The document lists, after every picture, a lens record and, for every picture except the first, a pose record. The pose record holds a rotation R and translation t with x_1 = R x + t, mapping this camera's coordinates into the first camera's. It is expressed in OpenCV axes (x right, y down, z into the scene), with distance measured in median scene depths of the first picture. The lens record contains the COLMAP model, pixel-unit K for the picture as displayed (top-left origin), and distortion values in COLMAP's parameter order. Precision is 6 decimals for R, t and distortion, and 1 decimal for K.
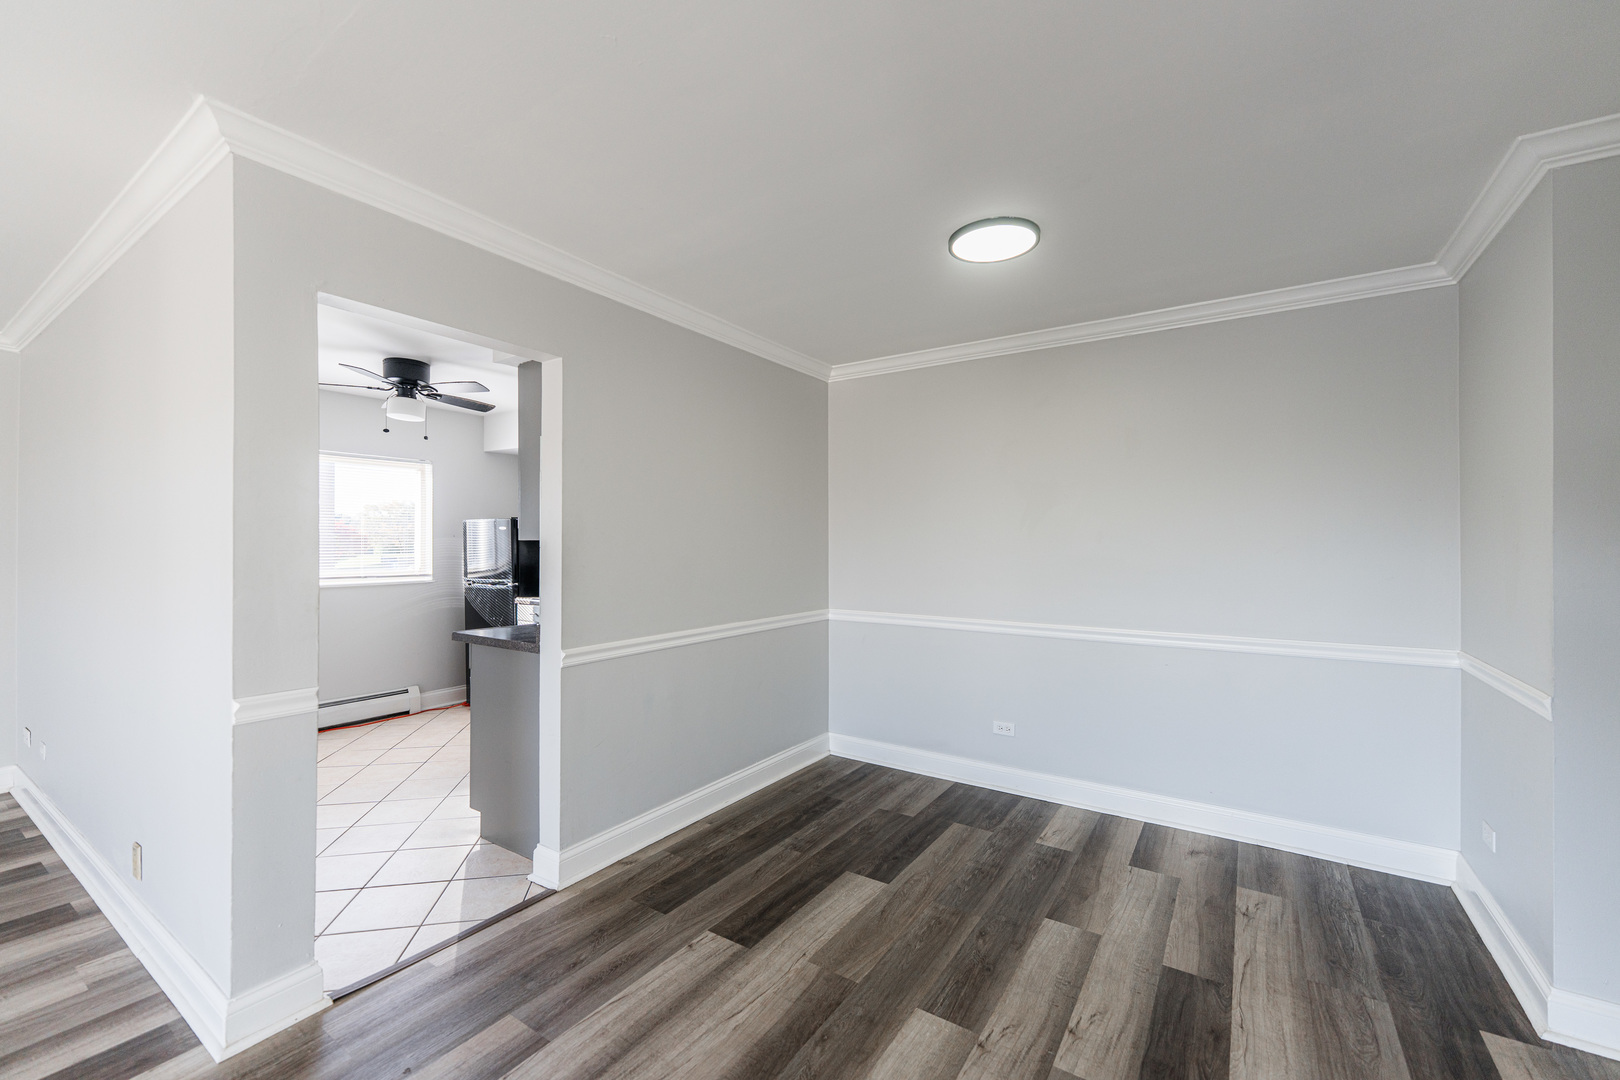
lens RADIAL K [[658.4, 0, 815.7], [0, 658.4, 539.2], [0, 0, 1]] dist [0.002507, 0.000890]
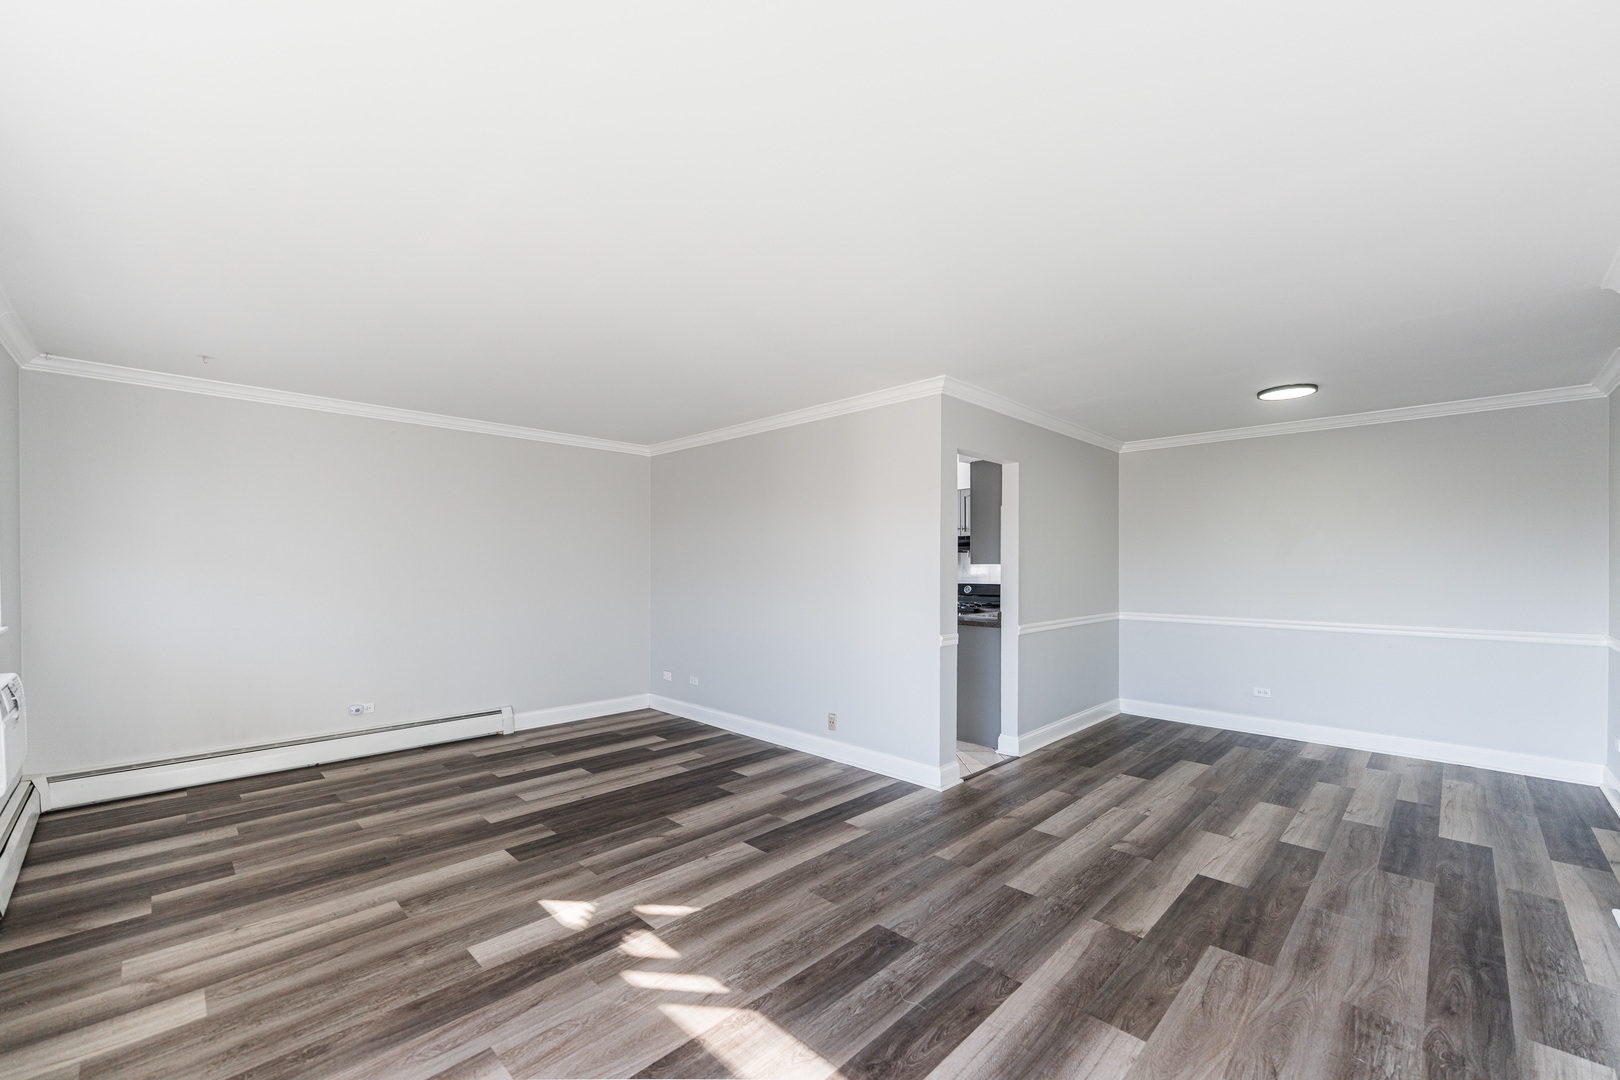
lens RADIAL K [[658.4, 0, 849.8], [0, 658.4, 568.4], [0, 0, 1]] dist [0.002507, 0.000890]
pose [[0.987036, -0.000720, -0.160496, -0.540257], [0.002353, 0.999947, 0.009980, -0.006284], [0.160480, -0.010228, 0.986986, -0.831916]]
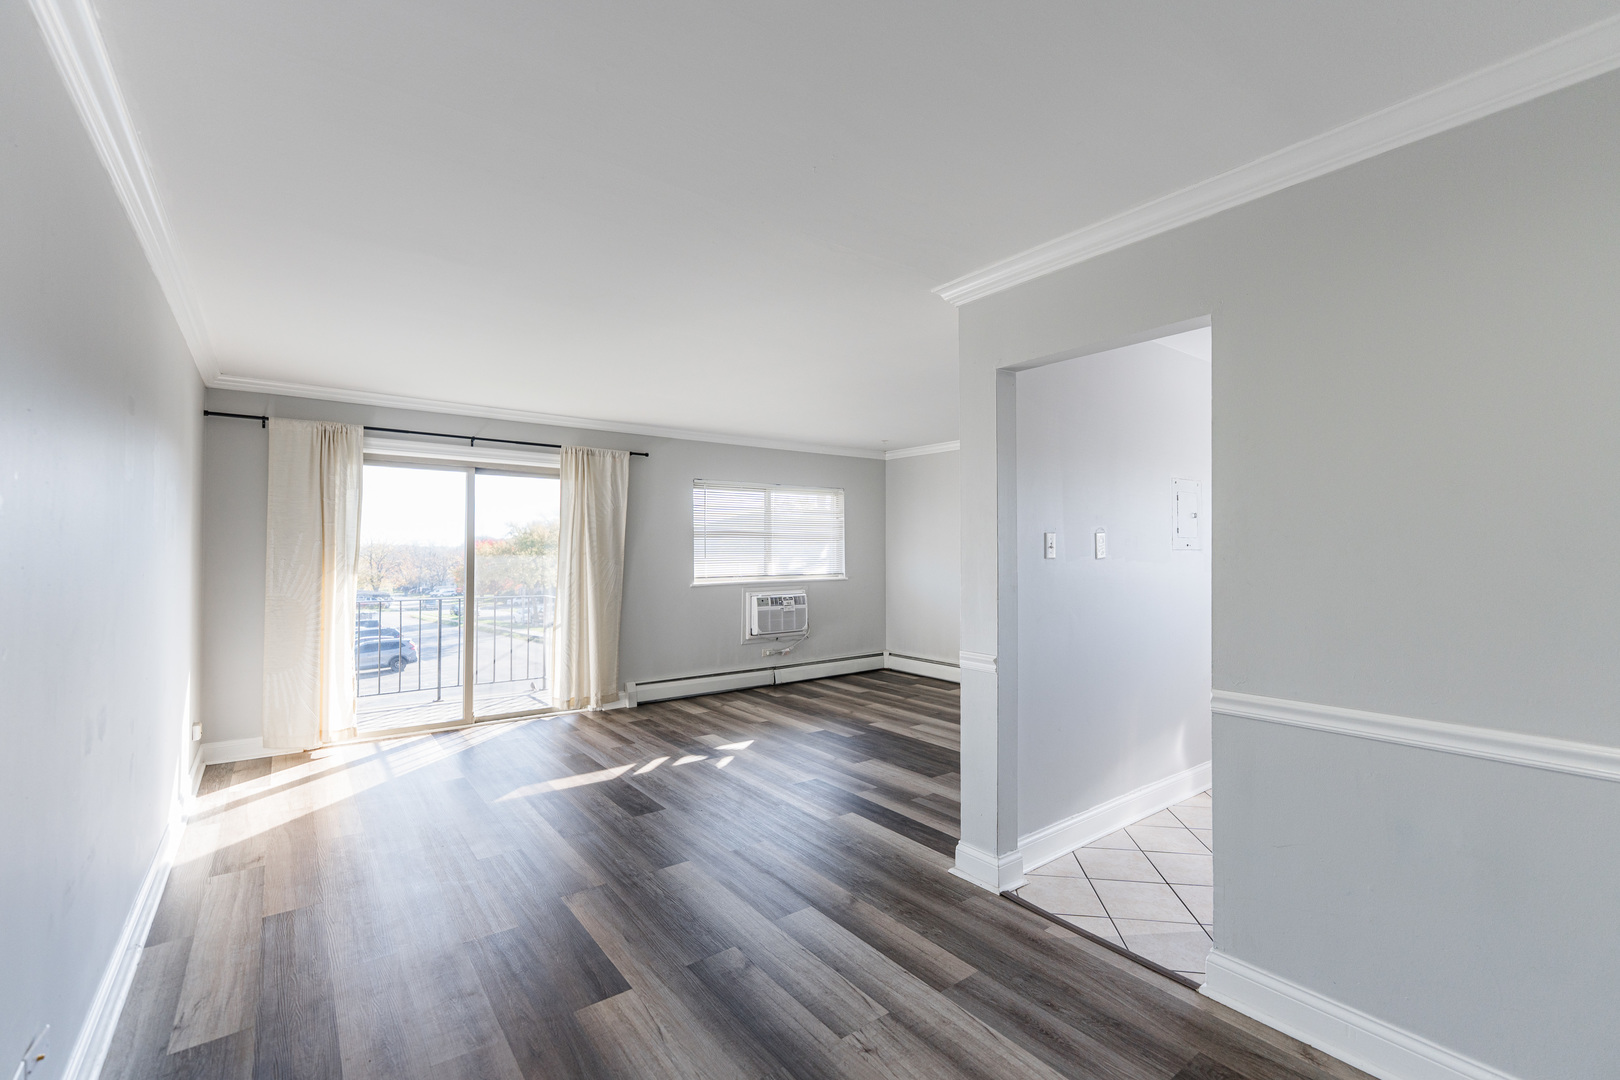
lens RADIAL K [[695.7, 0, 763.6], [0, 695.7, 526.0], [0, 0, 1]] dist [0.001756, 0.000133]
pose [[-0.378409, -0.036316, -0.924926, 0.583343], [0.007630, 0.999074, -0.042349, 0.004419], [0.925607, -0.023082, -0.377781, 0.814371]]
